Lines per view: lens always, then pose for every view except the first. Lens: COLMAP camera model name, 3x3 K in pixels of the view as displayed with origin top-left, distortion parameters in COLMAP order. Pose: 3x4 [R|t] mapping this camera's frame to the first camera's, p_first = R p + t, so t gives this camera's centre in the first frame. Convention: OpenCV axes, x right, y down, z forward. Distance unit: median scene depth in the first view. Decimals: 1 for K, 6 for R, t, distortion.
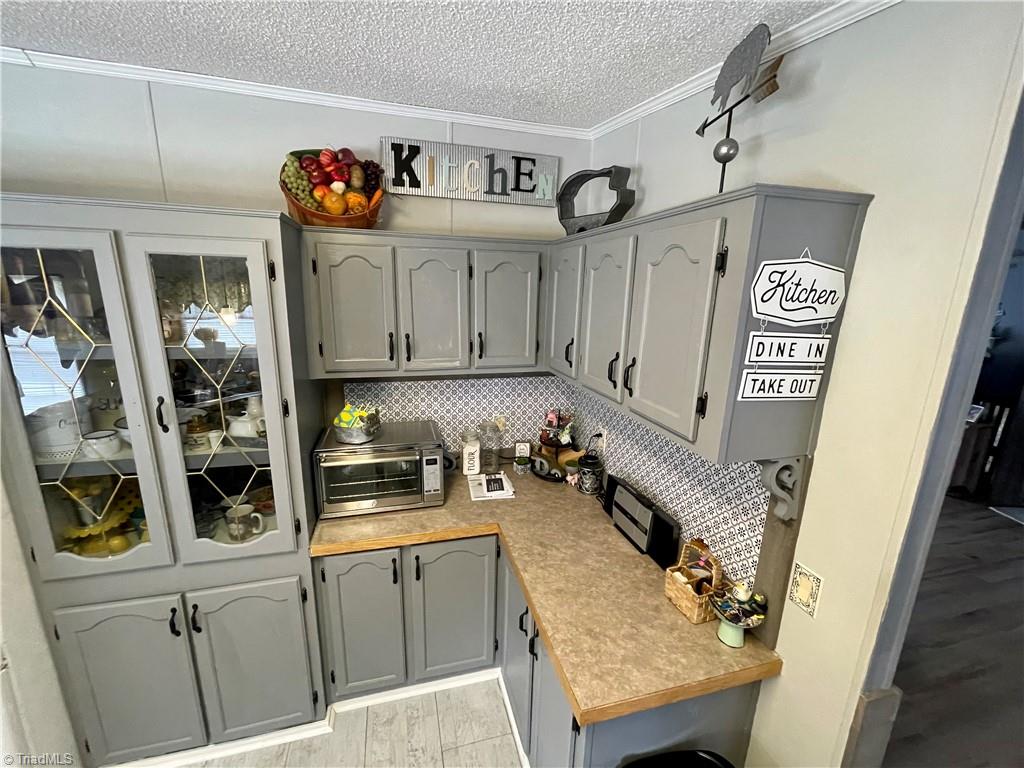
lens RADIAL K [[409.4, 0, 512.0], [0, 409.4, 384.0], [0, 0, 1]] dist [-0.008143, 0.000134]
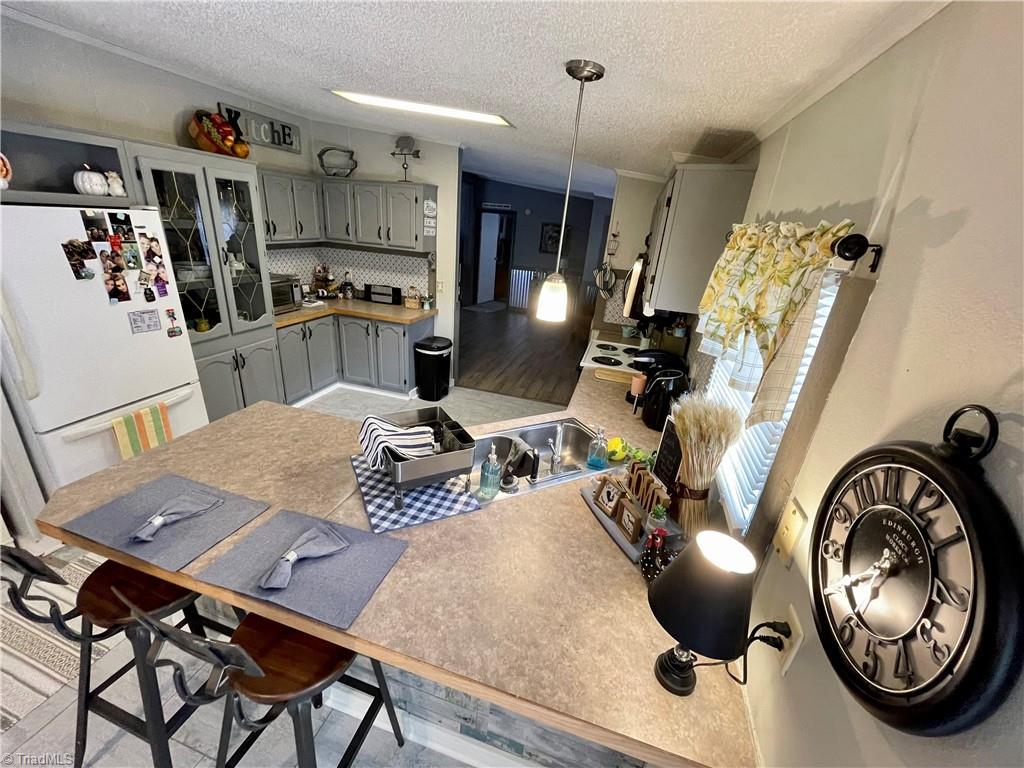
lens RADIAL K [[409.4, 0, 512.0], [0, 409.4, 384.0], [0, 0, 1]] dist [-0.008143, 0.000134]
pose [[0.524340, -0.301449, 0.796364, -1.446610], [0.128380, 0.952535, 0.276036, 0.236031], [-0.841775, -0.042500, 0.538152, -1.088236]]
